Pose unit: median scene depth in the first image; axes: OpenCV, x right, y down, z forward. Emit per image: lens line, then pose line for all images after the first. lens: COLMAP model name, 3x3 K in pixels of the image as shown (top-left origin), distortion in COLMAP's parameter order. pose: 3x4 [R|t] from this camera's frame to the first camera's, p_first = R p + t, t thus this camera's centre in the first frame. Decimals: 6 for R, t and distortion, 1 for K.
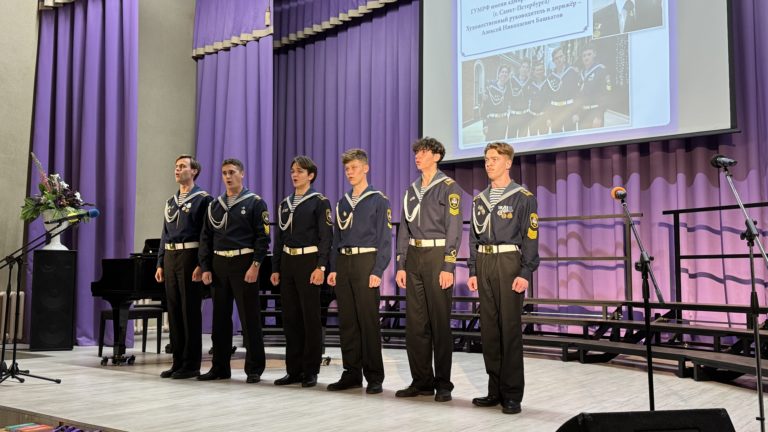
lens RADIAL K [[712.9, 0, 389.4], [0, 712.9, 229.9], [0, 0, 1]] dist [0.049345, 0.000000]
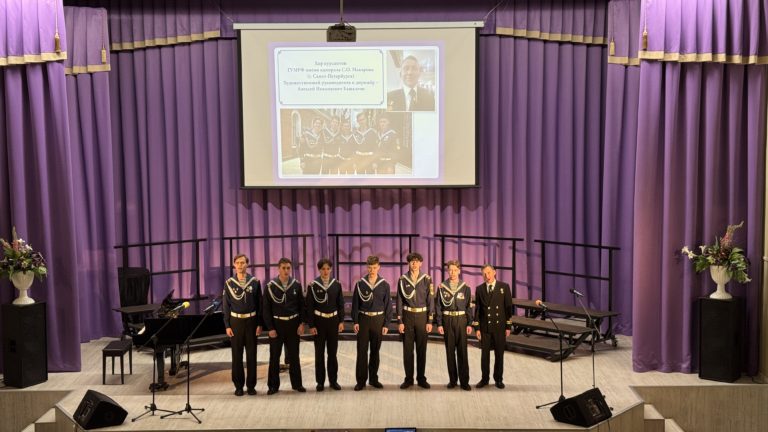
lens RADIAL K [[1108.9, 0, 382.4], [0, 1108.9, 225.0], [0, 0, 1]] dist [0.031748, 0.000000]
pose [[0.812647, -0.079001, 0.577376, -0.992528], [-0.022857, 0.985685, 0.167041, -0.403292], [-0.582307, -0.148942, 0.799209, -0.769558]]
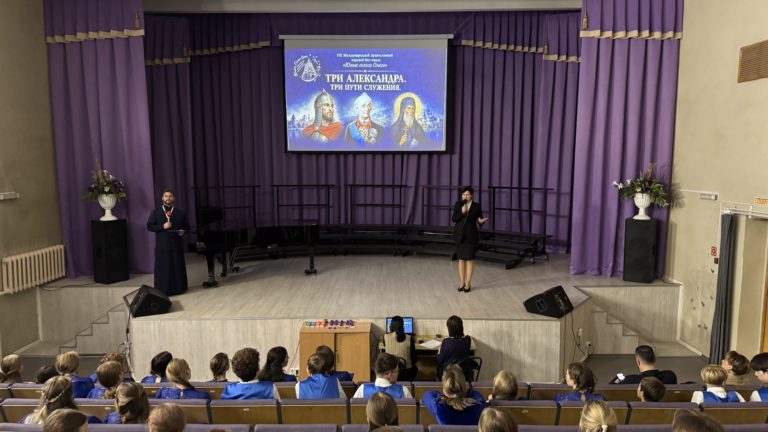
lens RADIAL K [[531.3, 0, 382.0], [0, 531.3, 221.6], [0, 0, 1]] dist [0.013826, -0.026378]
pose [[0.807366, -0.076486, 0.585073, -0.631636], [-0.030737, 0.984765, 0.171153, -0.174960], [-0.589250, -0.156167, 0.792715, -0.250961]]
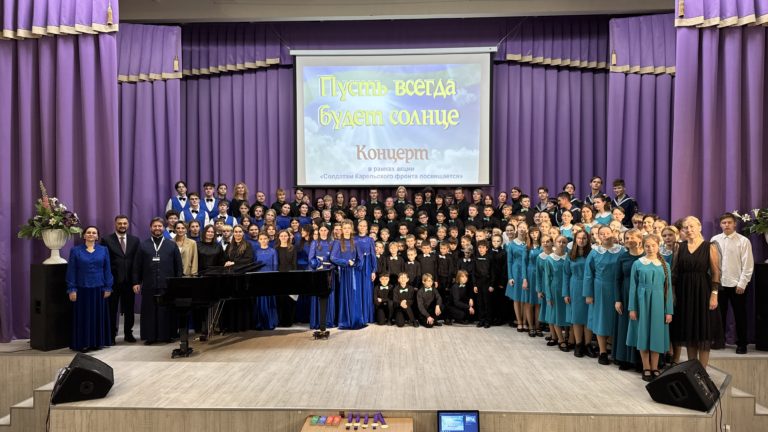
lens RADIAL K [[531.3, 0, 381.5], [0, 531.3, 217.9], [0, 0, 1]] dist [0.013826, -0.026378]
pose [[0.824847, -0.005083, 0.565334, -0.490745], [-0.028949, 0.998268, 0.051214, -0.099633], [-0.564615, -0.058609, 0.823271, -0.006637]]
